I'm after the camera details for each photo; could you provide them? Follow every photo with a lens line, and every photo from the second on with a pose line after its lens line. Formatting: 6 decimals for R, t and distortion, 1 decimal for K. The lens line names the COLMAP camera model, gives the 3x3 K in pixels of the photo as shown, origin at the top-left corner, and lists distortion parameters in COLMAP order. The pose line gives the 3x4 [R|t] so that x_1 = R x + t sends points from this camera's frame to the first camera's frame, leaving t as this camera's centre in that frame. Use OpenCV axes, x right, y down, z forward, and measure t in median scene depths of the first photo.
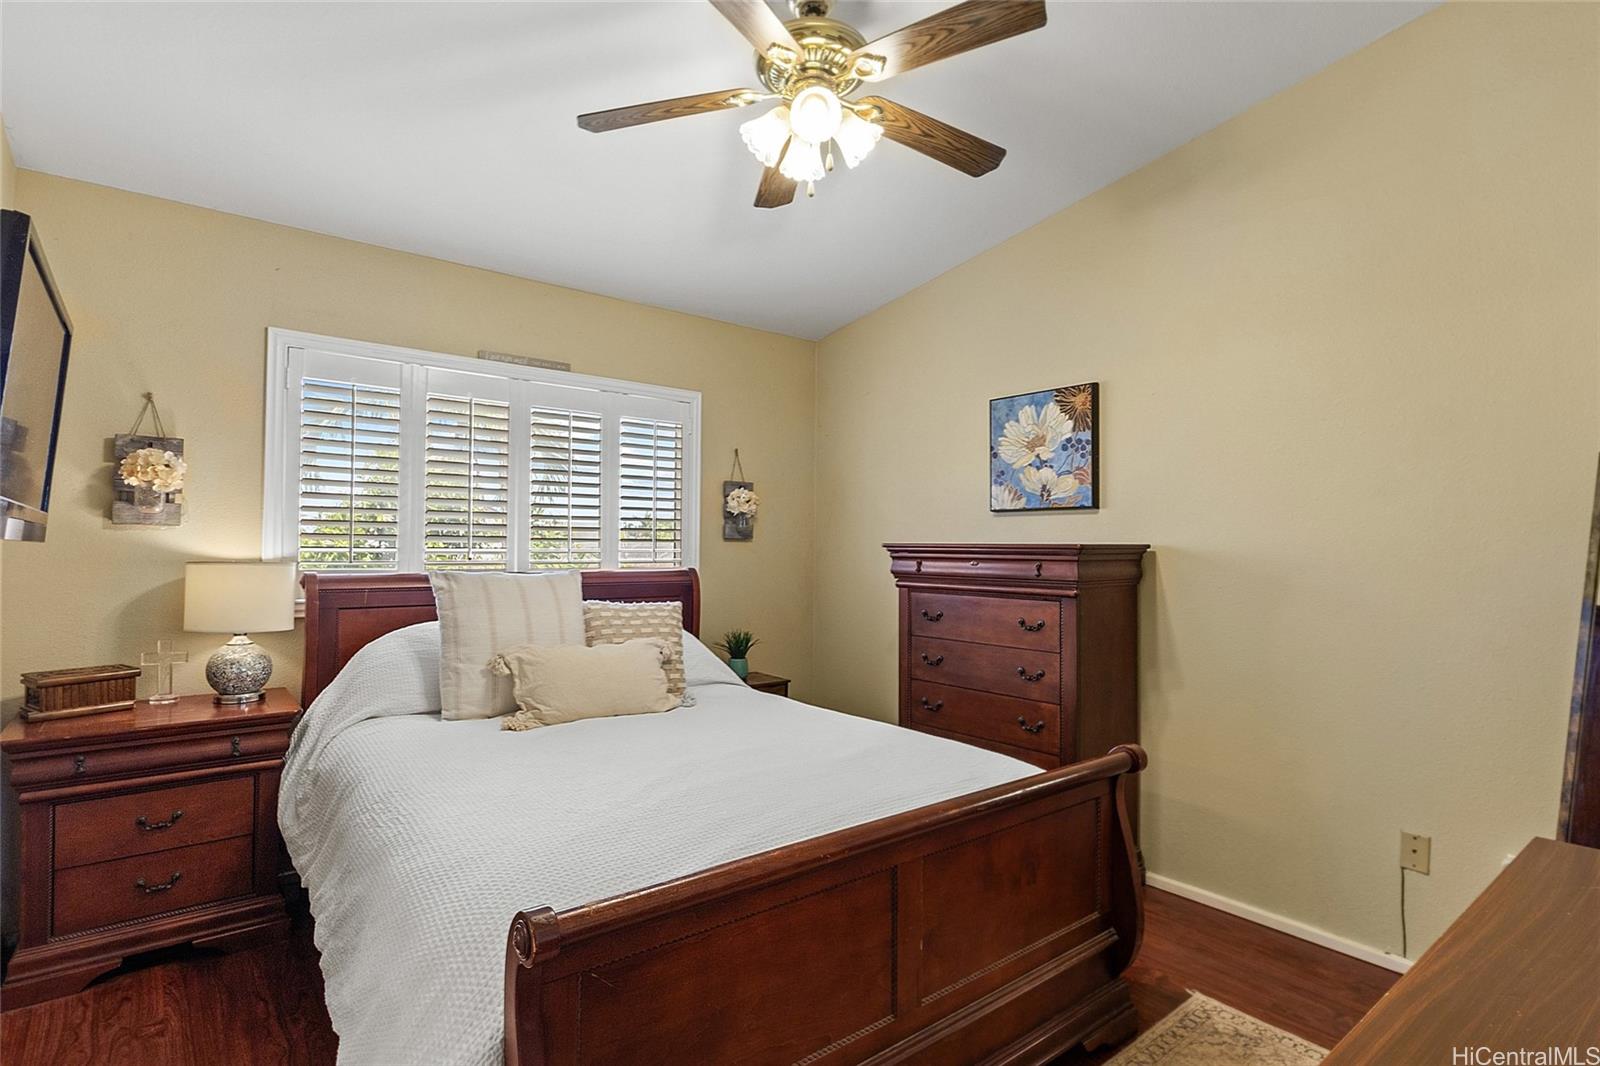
lens RADIAL K [[802.3, 0, 800.0], [0, 802.3, 533.0], [0, 0, 1]] dist [-0.000450, -0.000135]
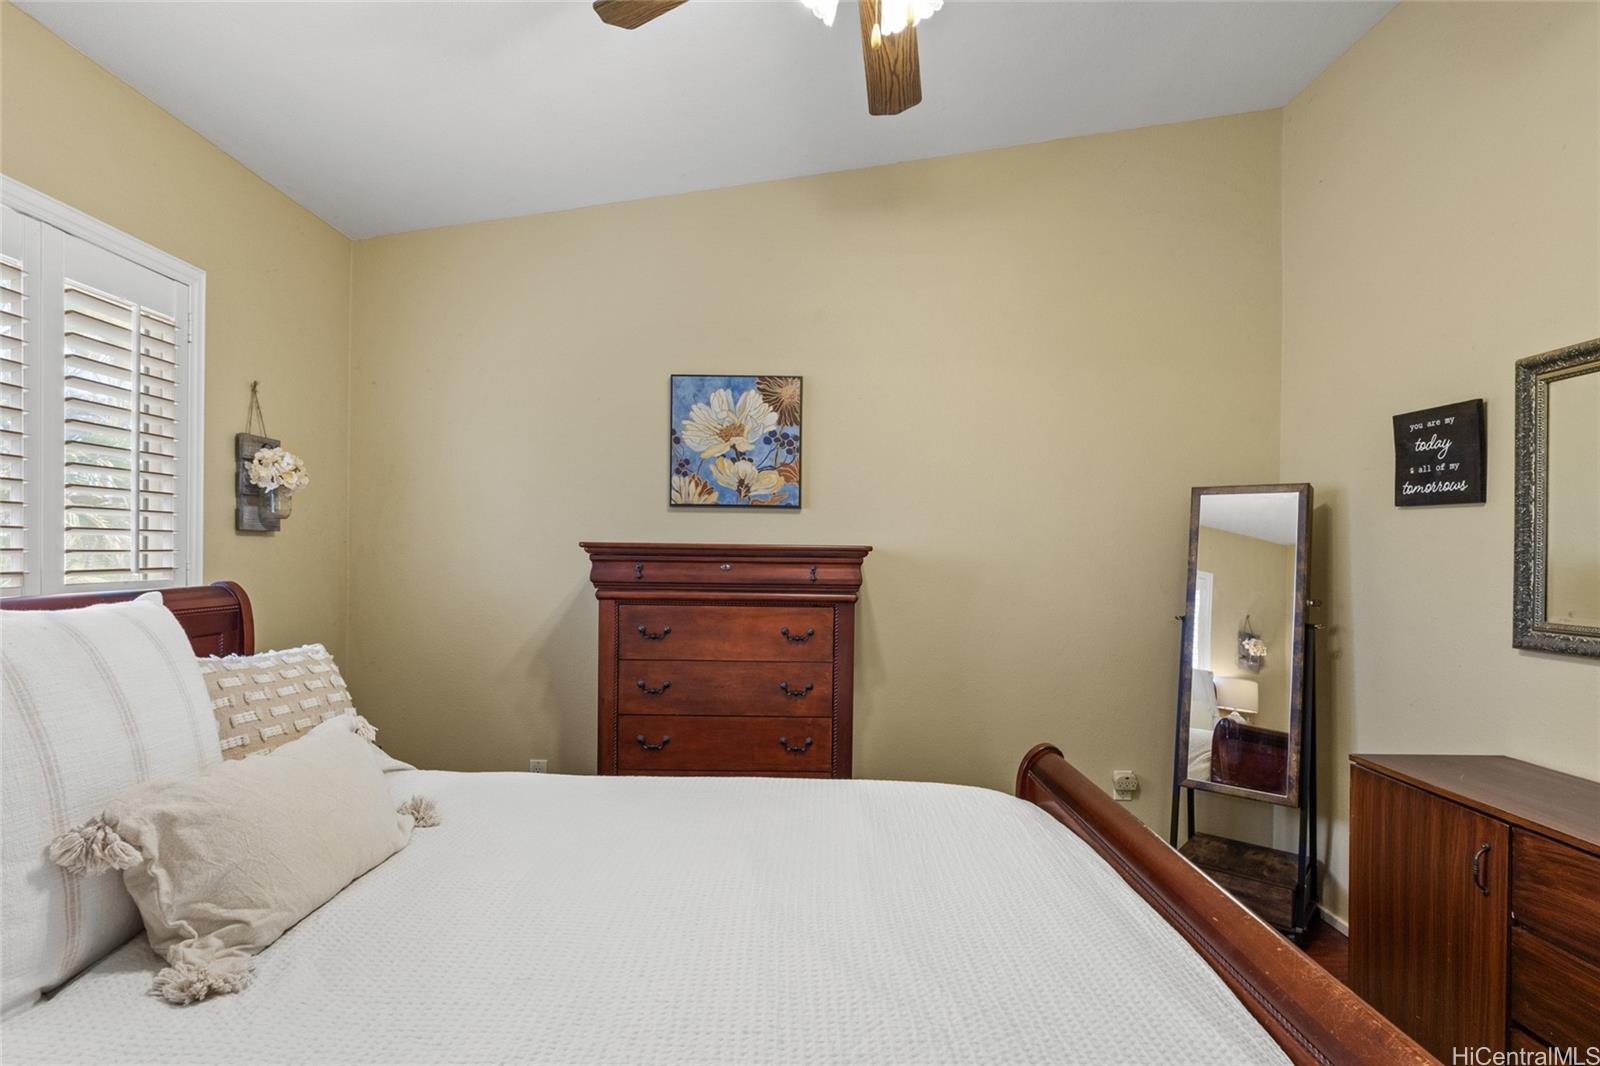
lens RADIAL K [[792.7, 0, 792.8], [0, 792.7, 554.7], [0, 0, 1]] dist [-0.000885, 0.000125]
pose [[0.634998, -0.002883, 0.772509, -0.358717], [-0.021260, 0.999549, 0.021206, 0.005103], [-0.772222, -0.029889, 0.634650, 0.388773]]
